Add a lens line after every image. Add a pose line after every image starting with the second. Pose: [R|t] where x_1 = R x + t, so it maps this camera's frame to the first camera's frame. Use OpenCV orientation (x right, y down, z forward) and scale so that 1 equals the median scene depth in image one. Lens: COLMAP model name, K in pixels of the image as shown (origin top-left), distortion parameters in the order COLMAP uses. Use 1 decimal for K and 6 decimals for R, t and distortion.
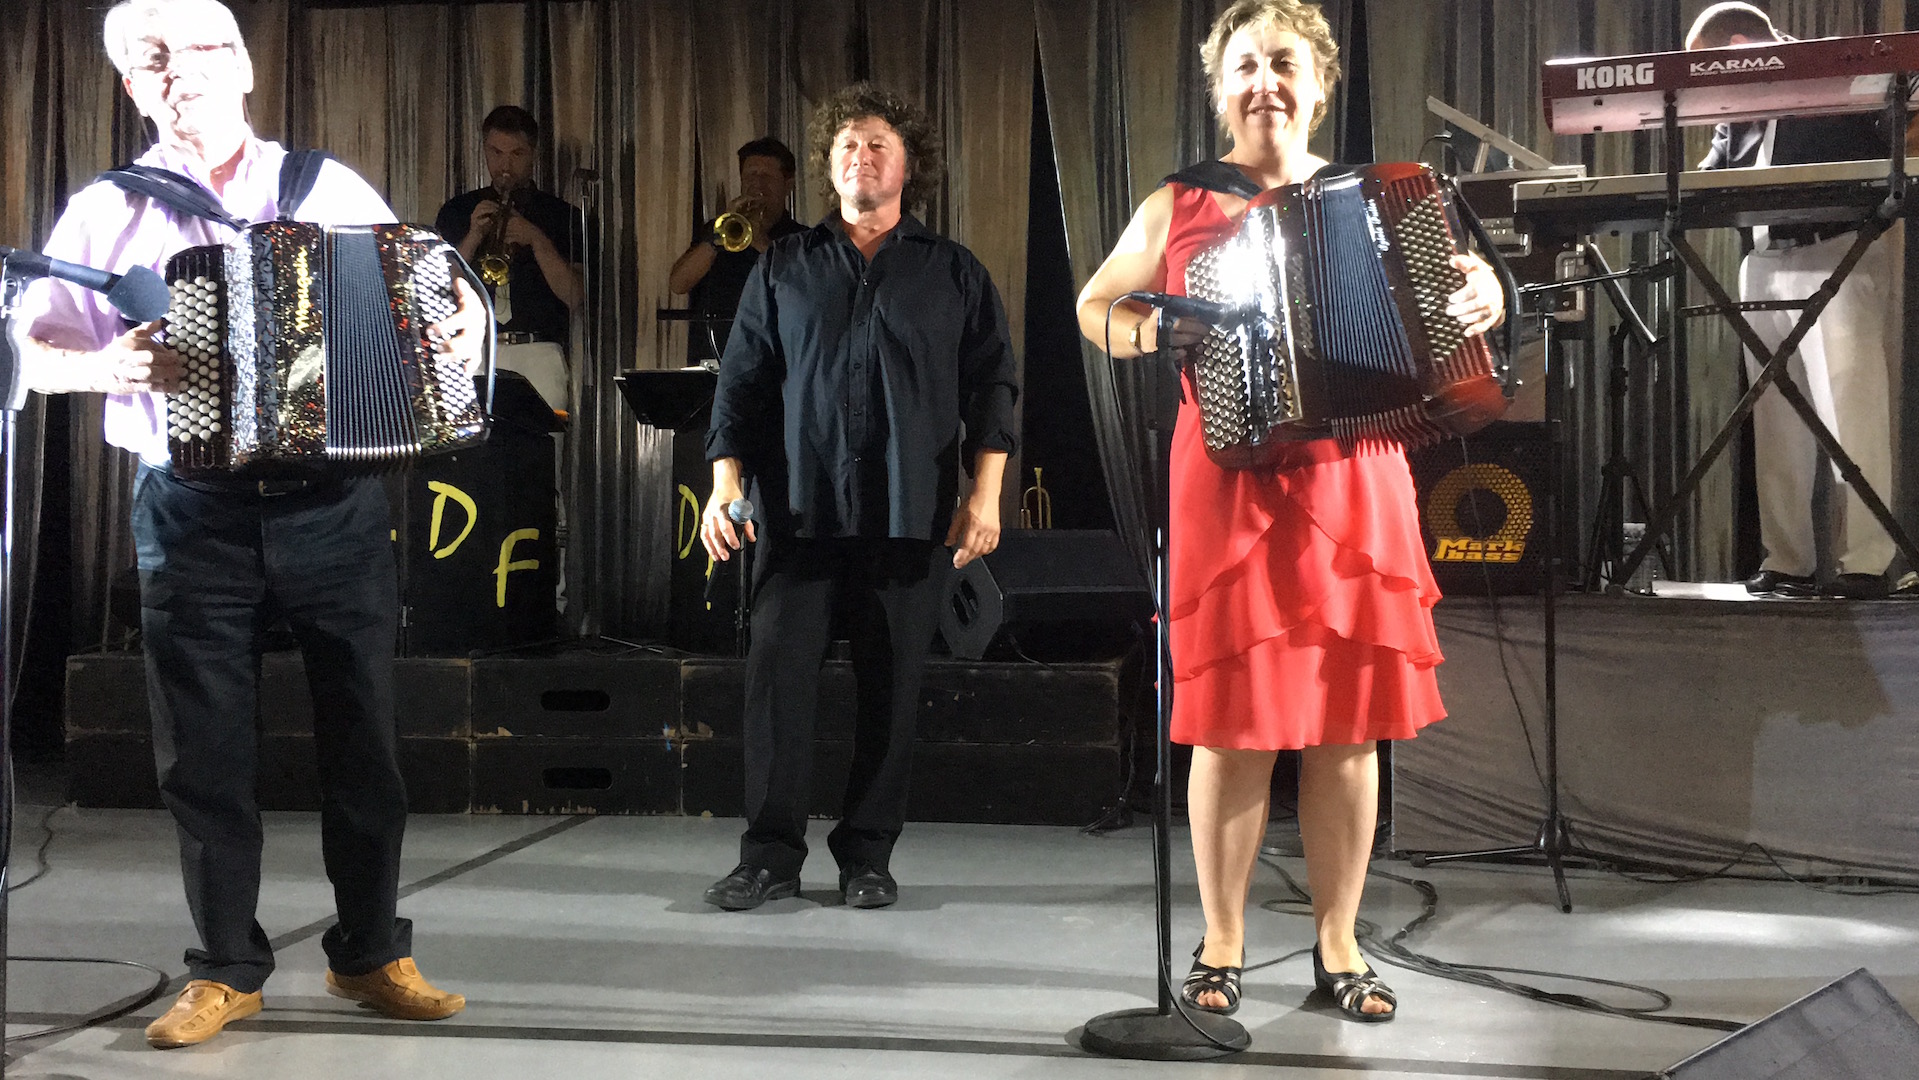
lens RADIAL K [[1906.2, 0, 959.5], [0, 1906.2, 540.0], [0, 0, 1]] dist [0.057951, -0.003940]
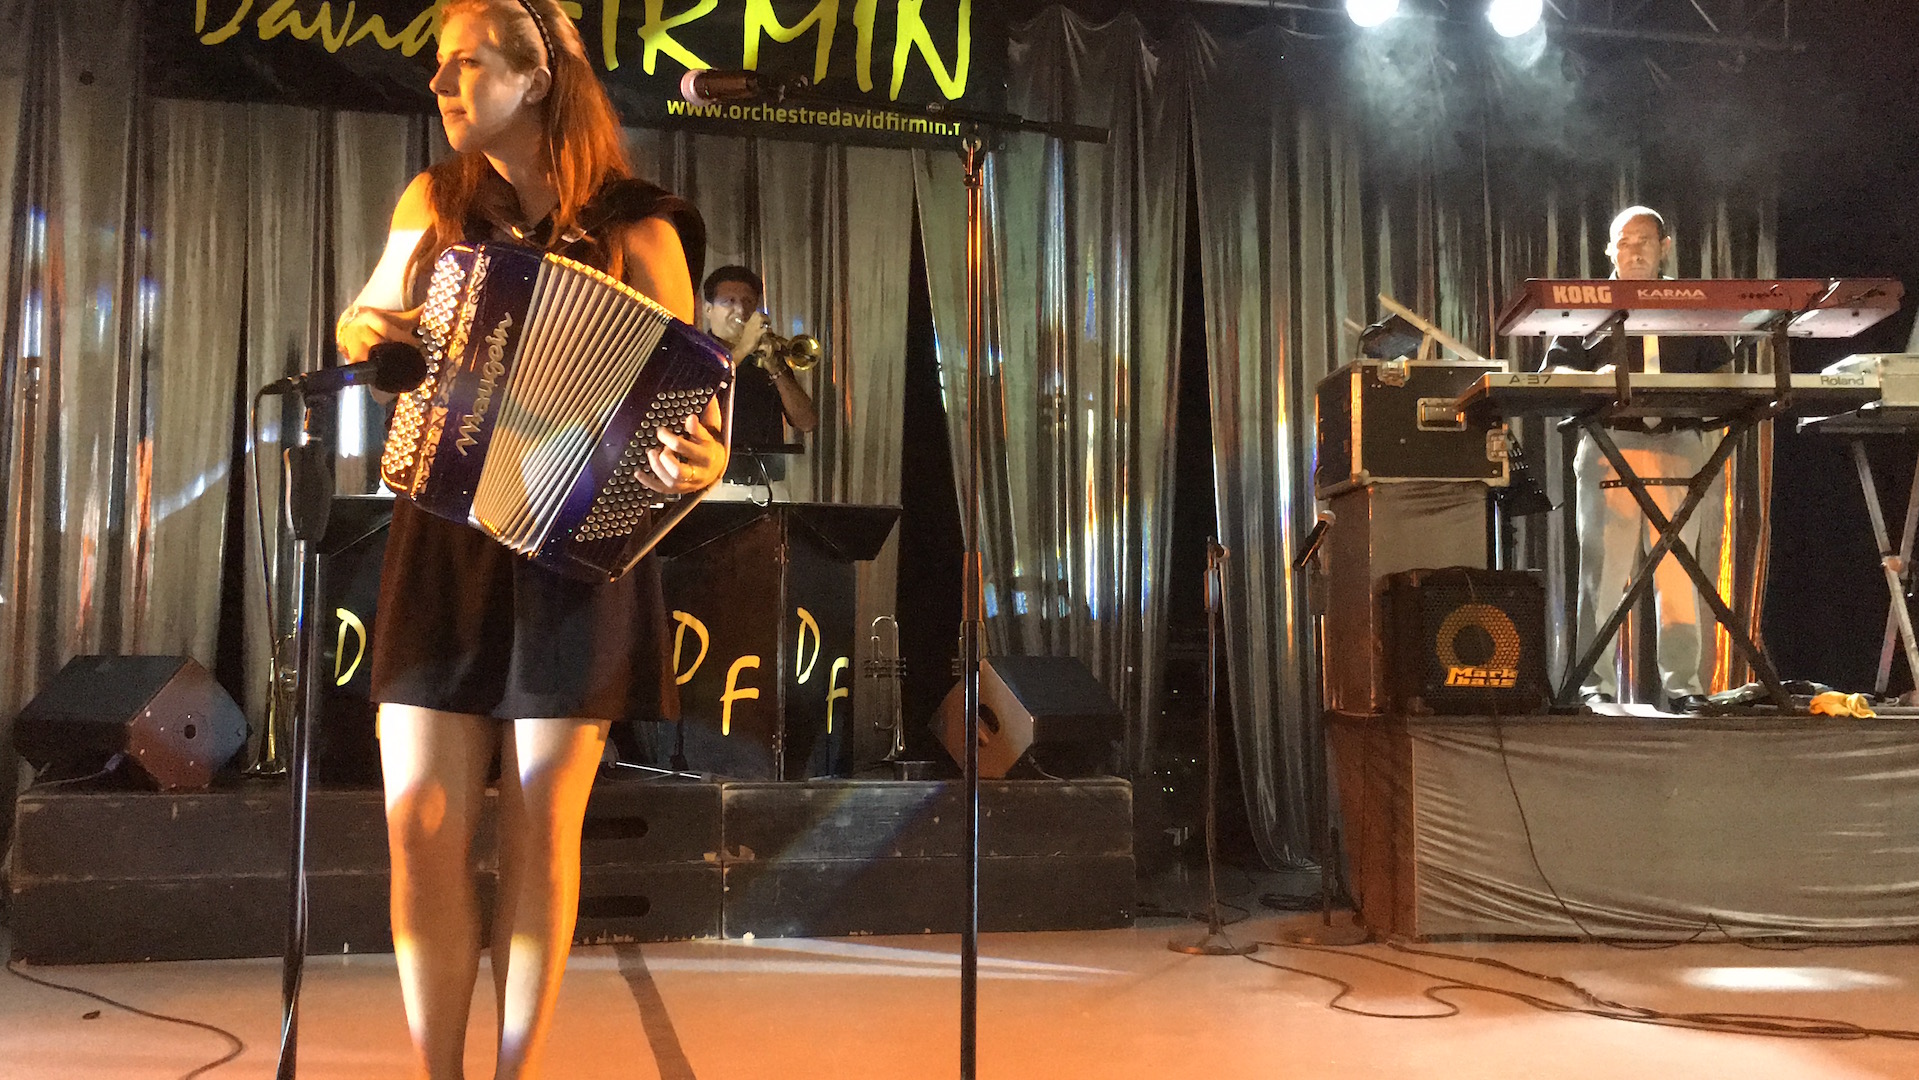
lens RADIAL K [[1906.2, 0, 959.5], [0, 1906.2, 540.0], [0, 0, 1]] dist [0.057951, -0.003940]
pose [[0.935954, 0.024182, 0.351292, -0.452406], [-0.001932, 0.997977, -0.063548, -0.003299], [-0.352118, 0.058799, 0.934107, -0.005795]]
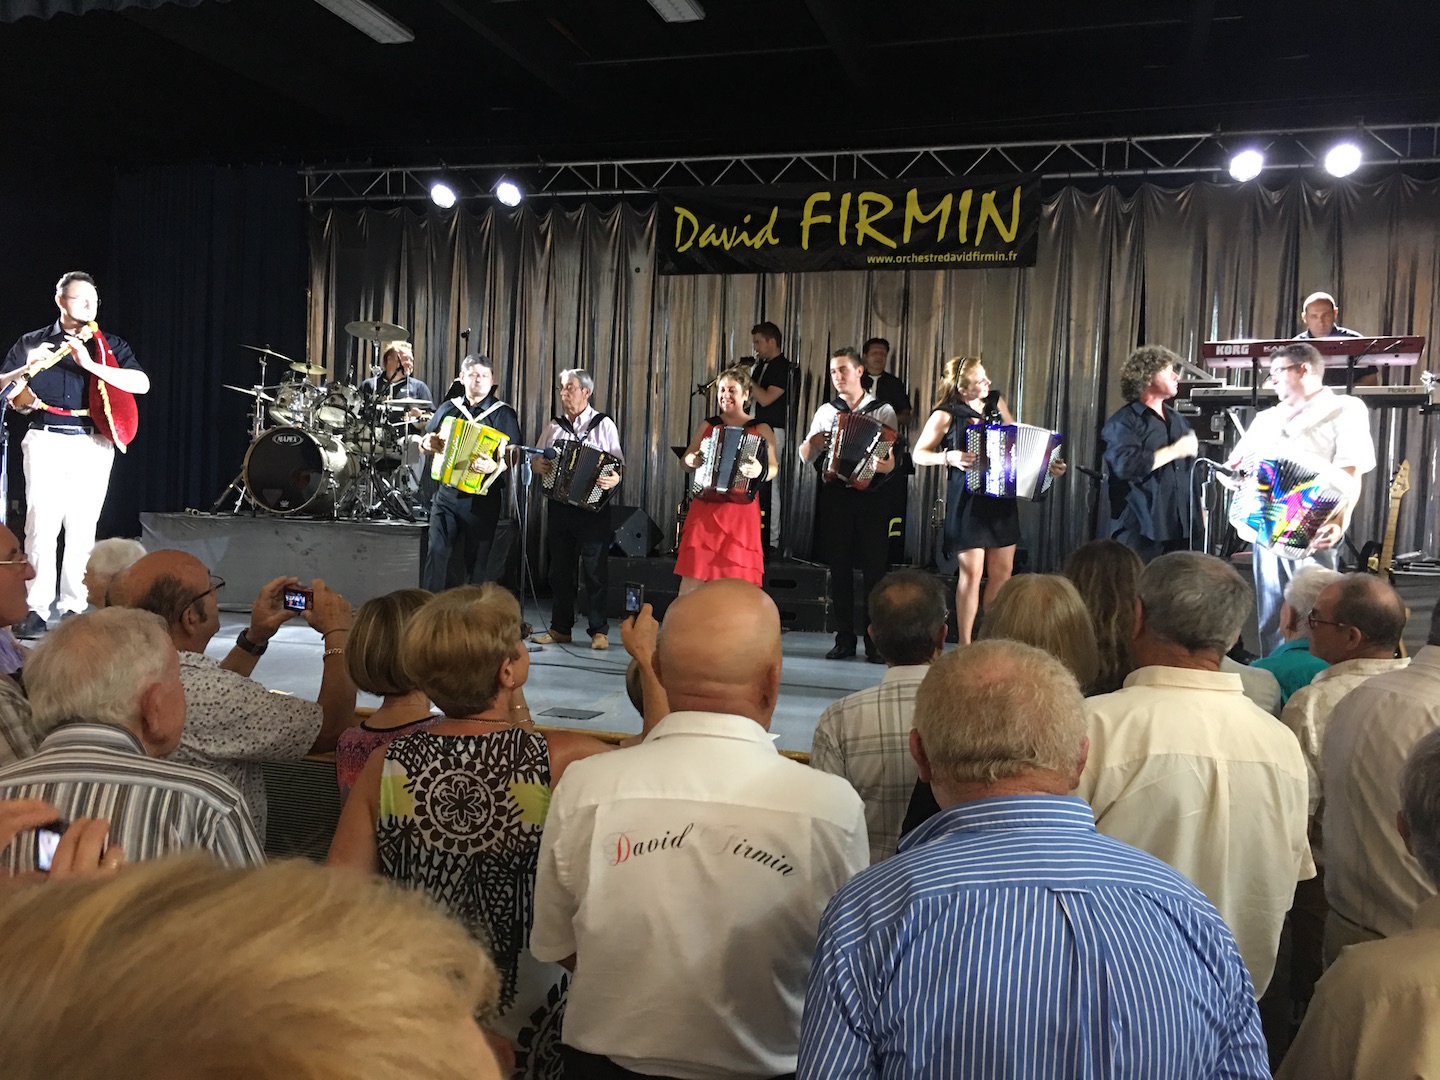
lens RADIAL K [[1203.1, 0, 717.1], [0, 1203.1, 527.3], [0, 0, 1]] dist [0.085347, -0.095964]
pose [[0.985551, 0.042320, -0.164007, -0.039832], [-0.037924, 0.998835, 0.029845, -0.036200], [0.165079, -0.023194, 0.986008, -0.621788]]
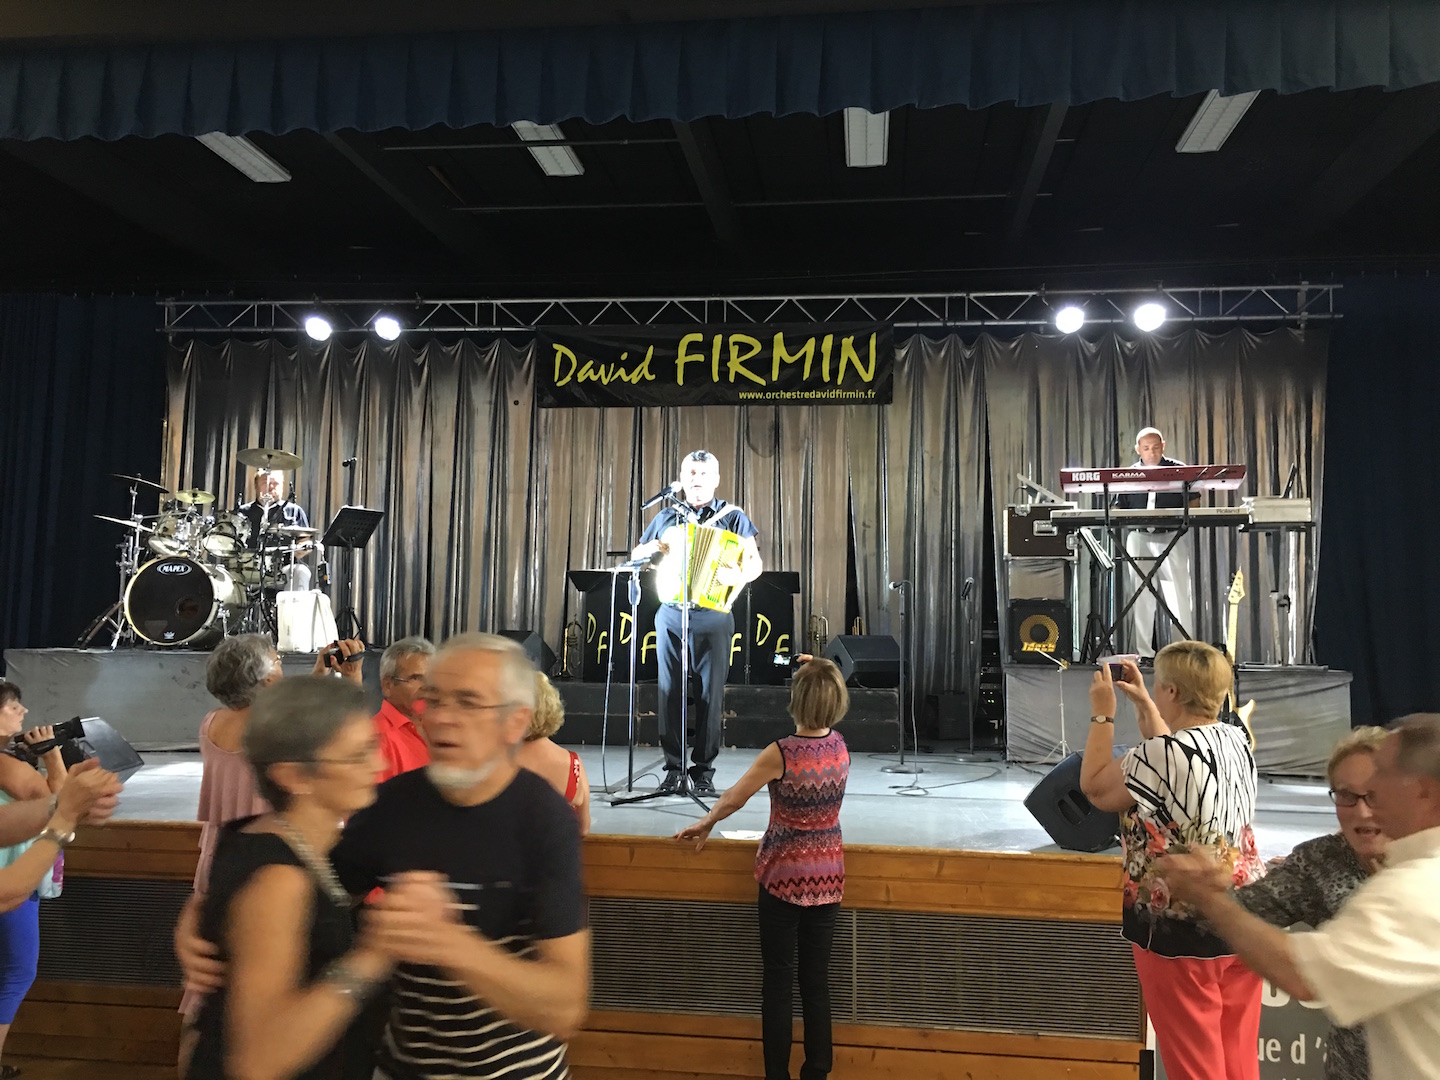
lens RADIAL K [[1203.1, 0, 717.1], [0, 1203.1, 527.3], [0, 0, 1]] dist [0.085347, -0.095964]
pose [[0.999852, 0.016113, 0.005981, -0.194934], [-0.015532, 0.996097, -0.086886, -0.007760], [-0.007357, 0.086780, 0.996200, -0.710418]]
